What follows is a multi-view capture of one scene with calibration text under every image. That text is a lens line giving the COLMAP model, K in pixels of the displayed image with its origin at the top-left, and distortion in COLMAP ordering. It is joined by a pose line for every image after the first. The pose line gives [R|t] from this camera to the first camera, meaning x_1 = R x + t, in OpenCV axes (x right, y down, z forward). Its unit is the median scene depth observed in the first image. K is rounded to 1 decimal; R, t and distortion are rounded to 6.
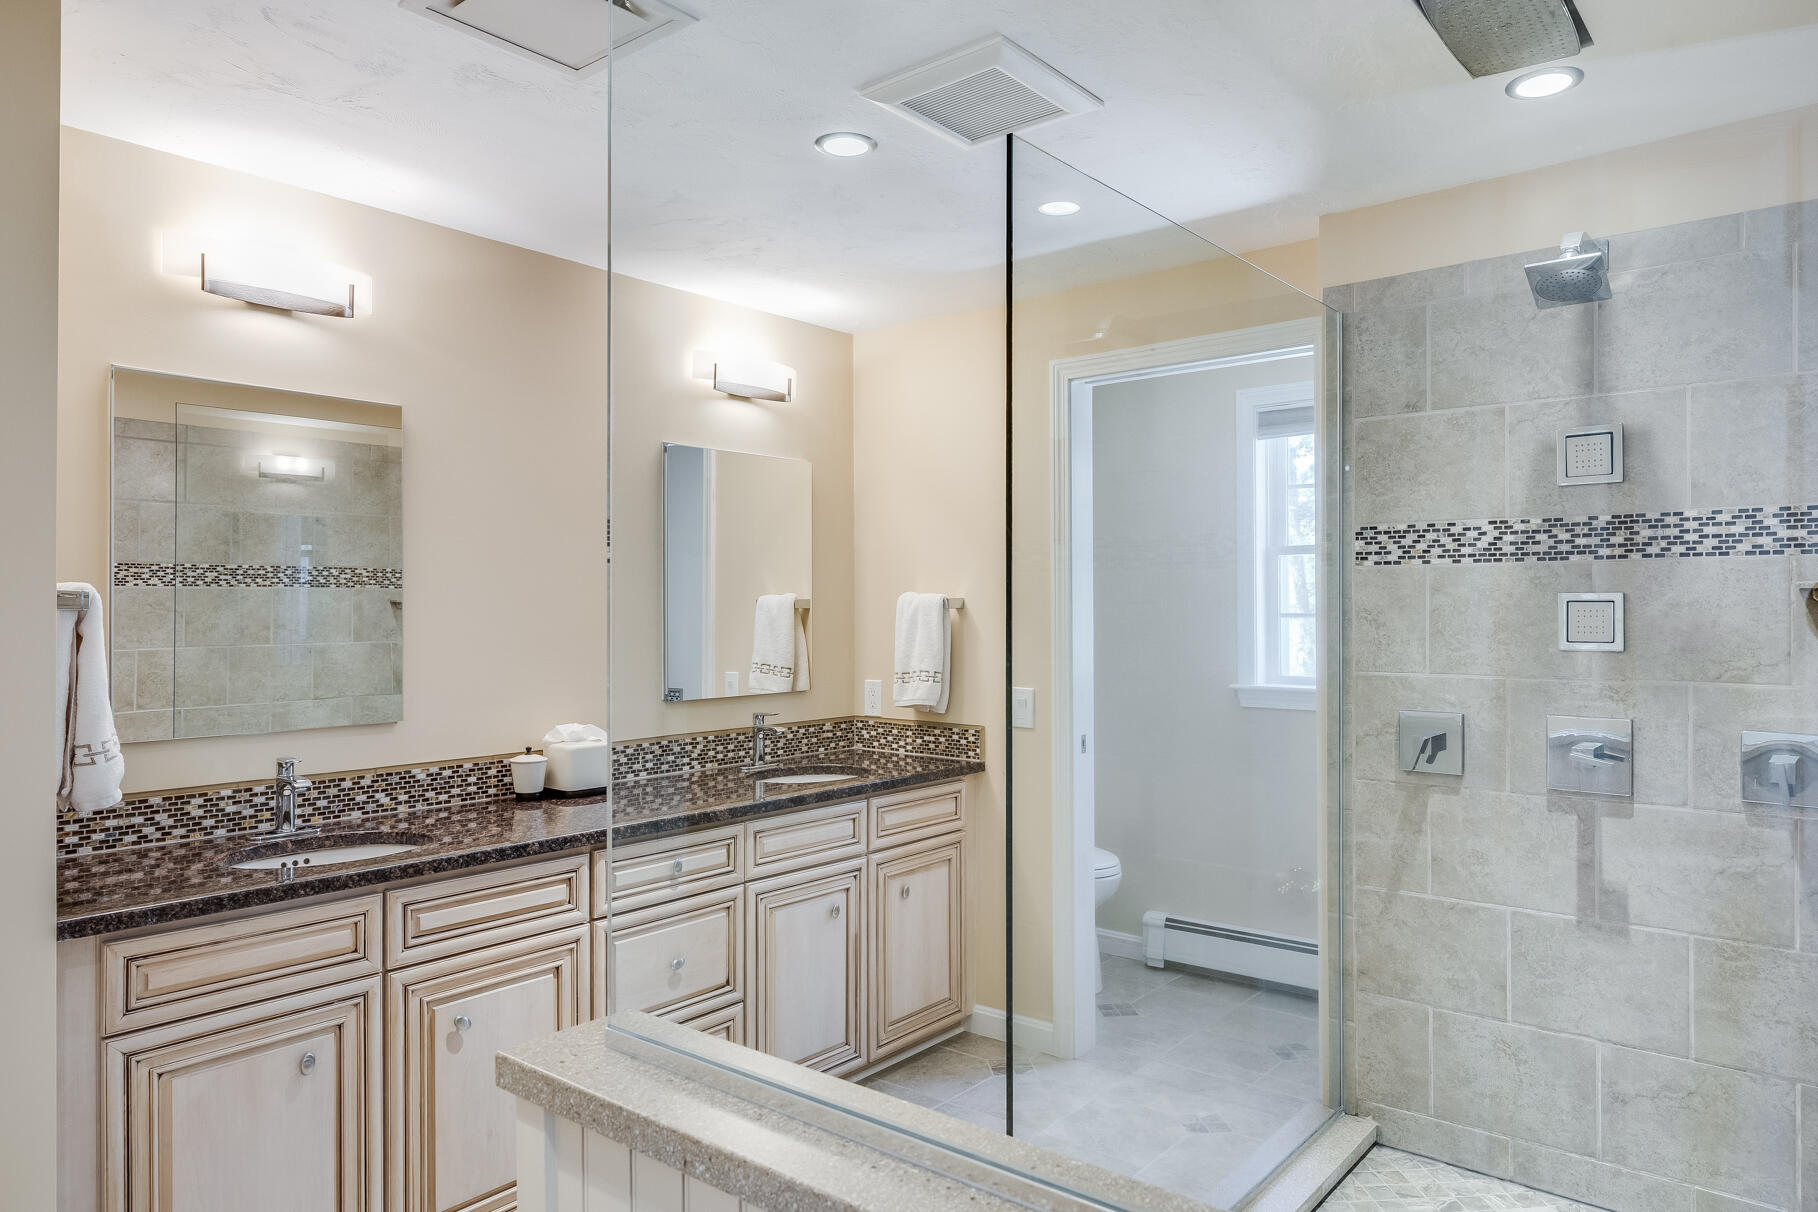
lens RADIAL K [[1156.1, 0, 913.4], [0, 1156.1, 608.6], [0, 0, 1]] dist [0.001461, 0.000416]
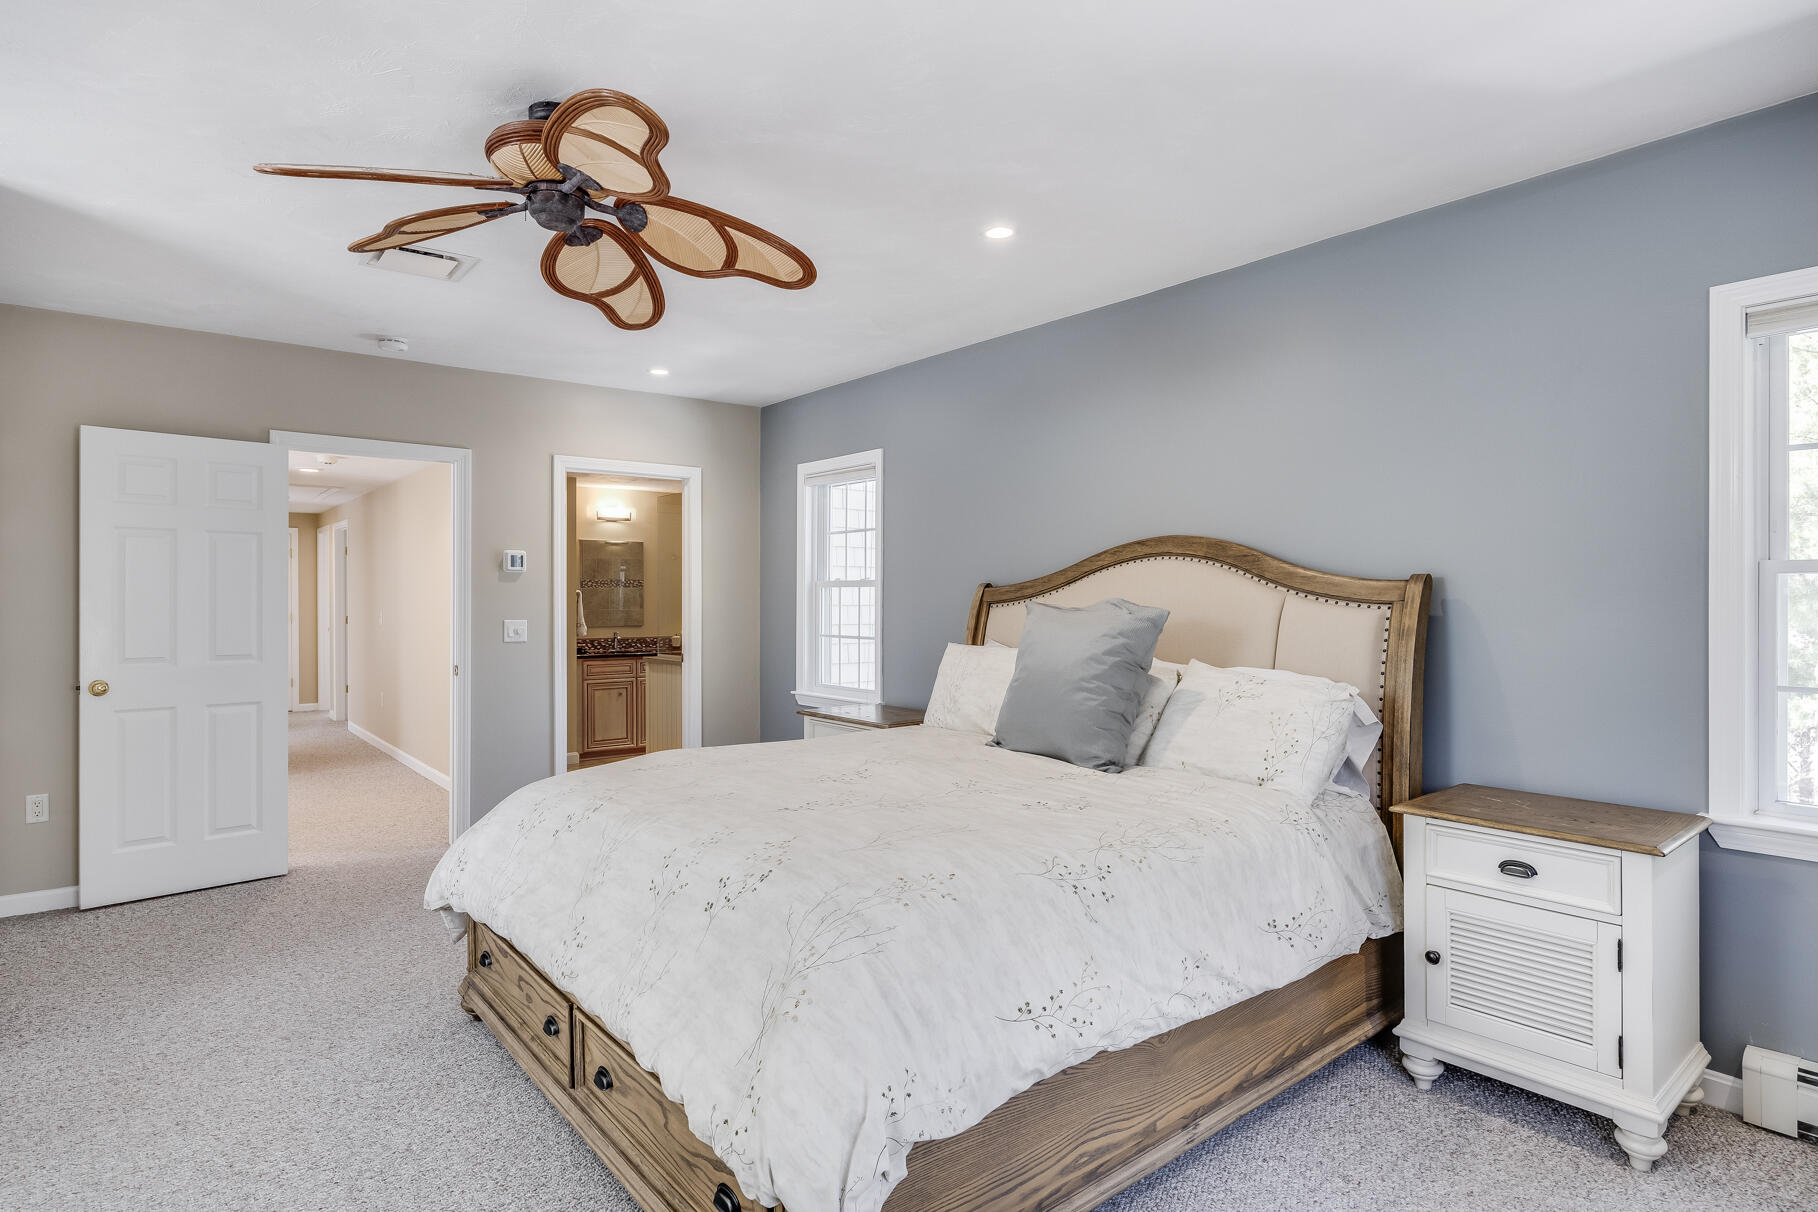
lens RADIAL K [[943.1, 0, 903.5], [0, 943.1, 603.7], [0, 0, 1]] dist [-0.000514, 0.000024]
pose [[0.980524, -0.000875, -0.196397, 1.097683], [0.001635, 0.999992, 0.003710, 0.016671], [0.196392, -0.003959, 0.980517, -2.045794]]
